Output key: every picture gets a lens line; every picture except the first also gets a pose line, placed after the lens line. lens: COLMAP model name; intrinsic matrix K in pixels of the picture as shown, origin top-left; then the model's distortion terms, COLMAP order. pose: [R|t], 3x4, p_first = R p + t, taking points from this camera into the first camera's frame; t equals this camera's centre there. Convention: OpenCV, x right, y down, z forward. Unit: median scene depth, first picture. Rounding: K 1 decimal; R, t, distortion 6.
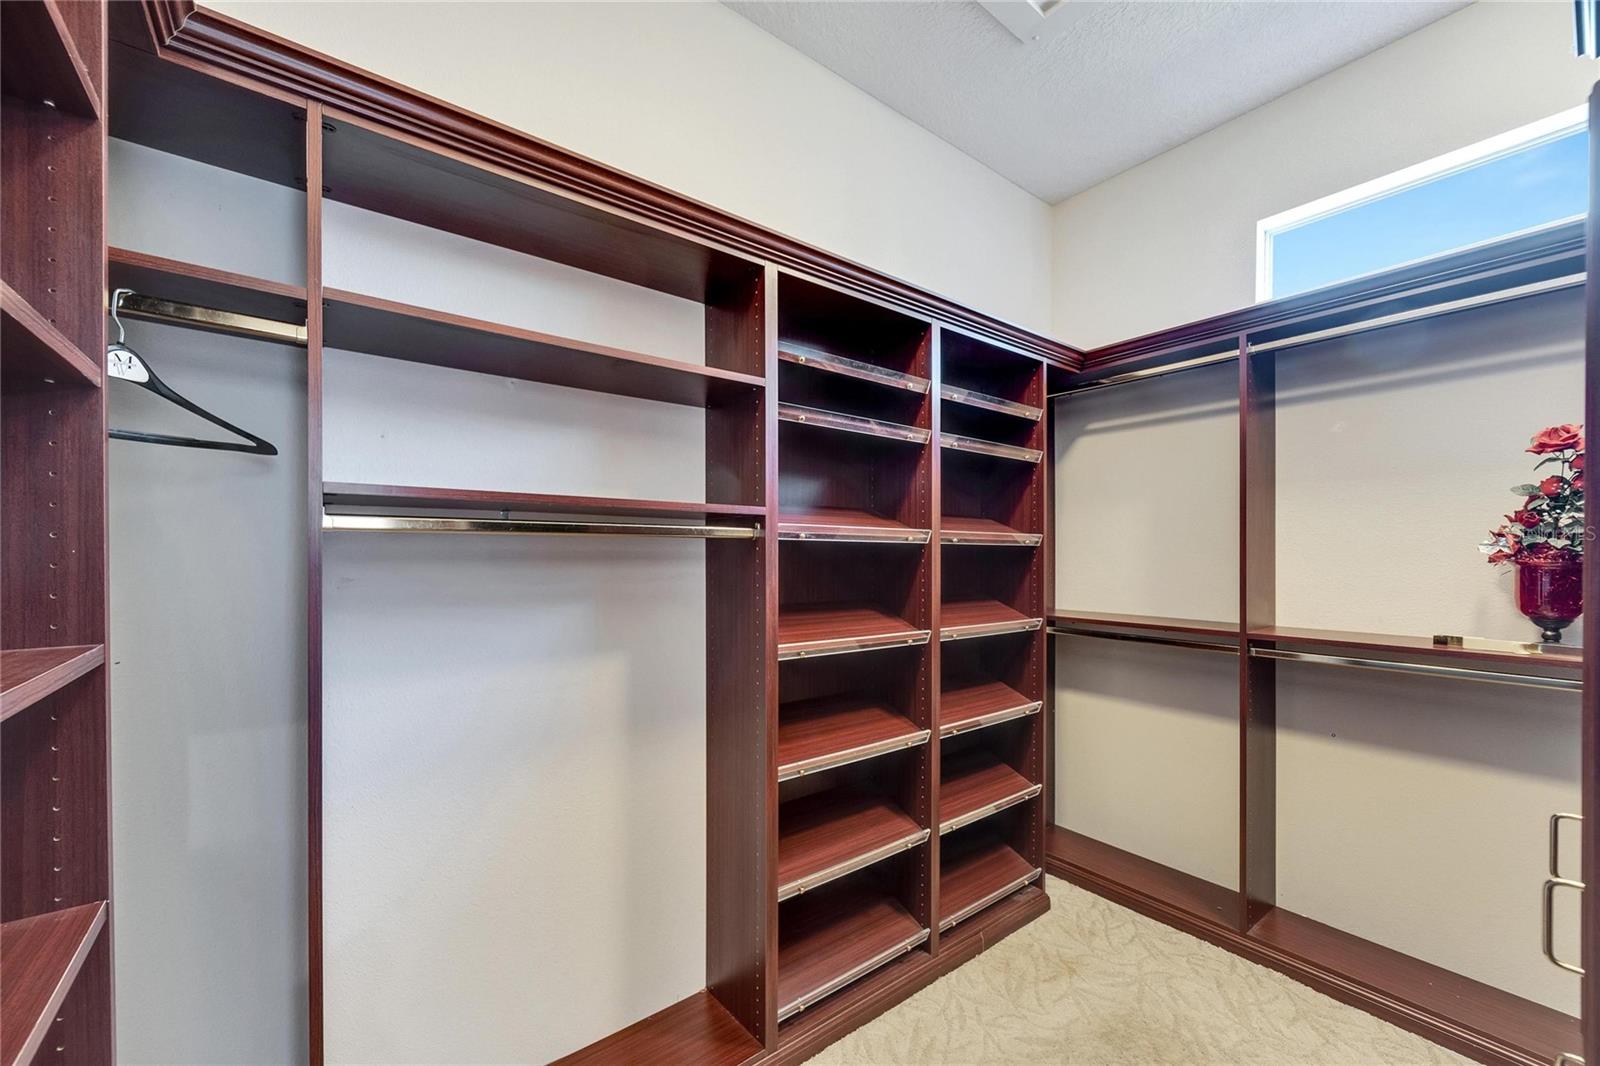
lens RADIAL K [[612.6, 0, 791.5], [0, 612.6, 545.6], [0, 0, 1]] dist [0.001874, 0.000291]
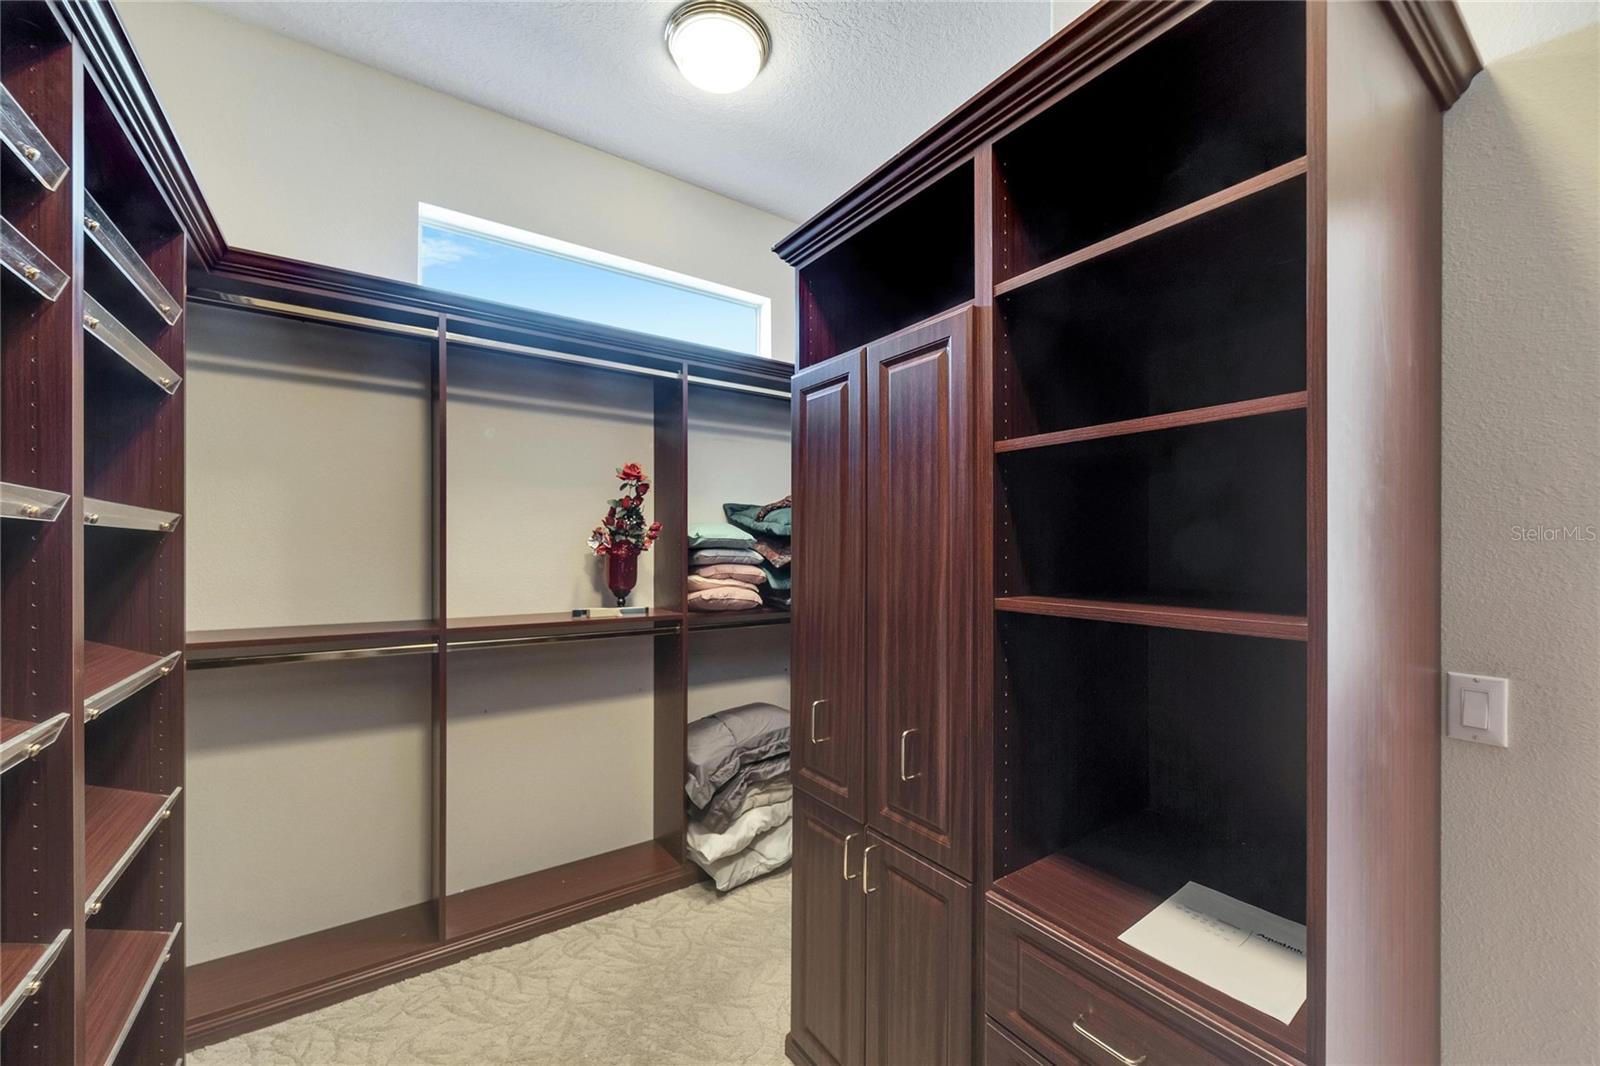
lens RADIAL K [[612.6, 0, 791.5], [0, 612.6, 545.6], [0, 0, 1]] dist [0.001874, 0.000291]
pose [[0.071441, 0.004553, 0.997434, -0.182672], [-0.018306, 0.999827, -0.003252, 0.005293], [-0.997277, -0.018027, 0.071512, 0.393761]]
